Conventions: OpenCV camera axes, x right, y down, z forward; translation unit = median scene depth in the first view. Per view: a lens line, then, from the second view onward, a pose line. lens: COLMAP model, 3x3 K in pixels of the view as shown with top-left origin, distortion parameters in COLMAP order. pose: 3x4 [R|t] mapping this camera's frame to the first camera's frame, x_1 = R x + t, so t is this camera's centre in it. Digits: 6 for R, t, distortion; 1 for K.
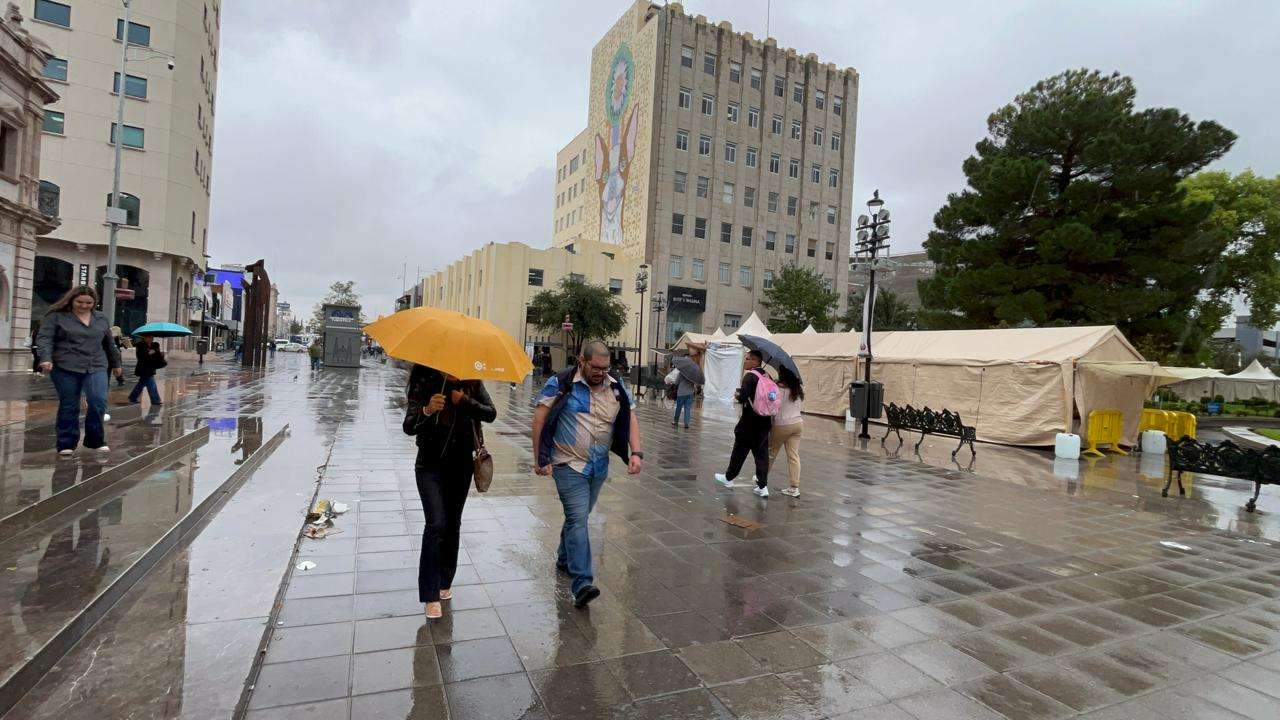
lens RADIAL K [[596.1, 0, 640.4], [0, 596.1, 358.7], [0, 0, 1]] dist [-0.005752, 0.006149]
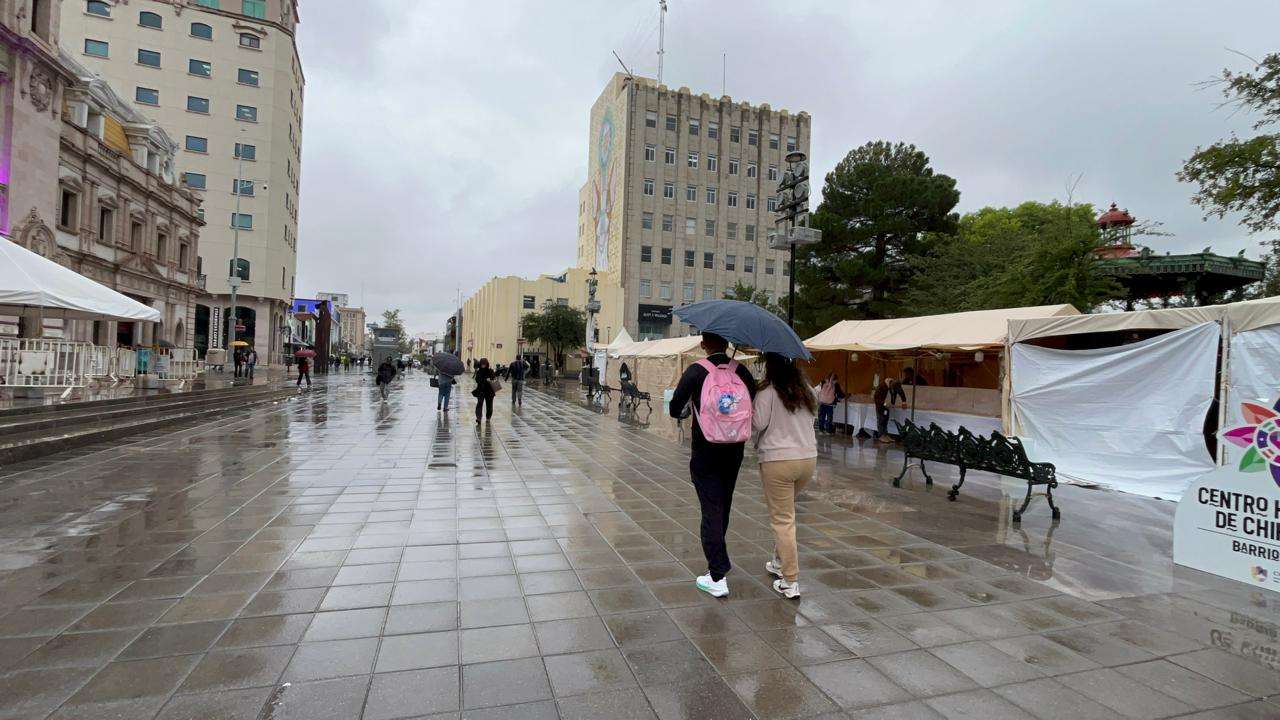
lens RADIAL K [[596.1, 0, 640.8], [0, 596.1, 361.3], [0, 0, 1]] dist [-0.005752, 0.006149]
pose [[0.991607, -0.021259, -0.127527, 0.198733], [0.019846, 0.999727, -0.012340, 0.011234], [0.127754, 0.009706, 0.991758, -0.221147]]
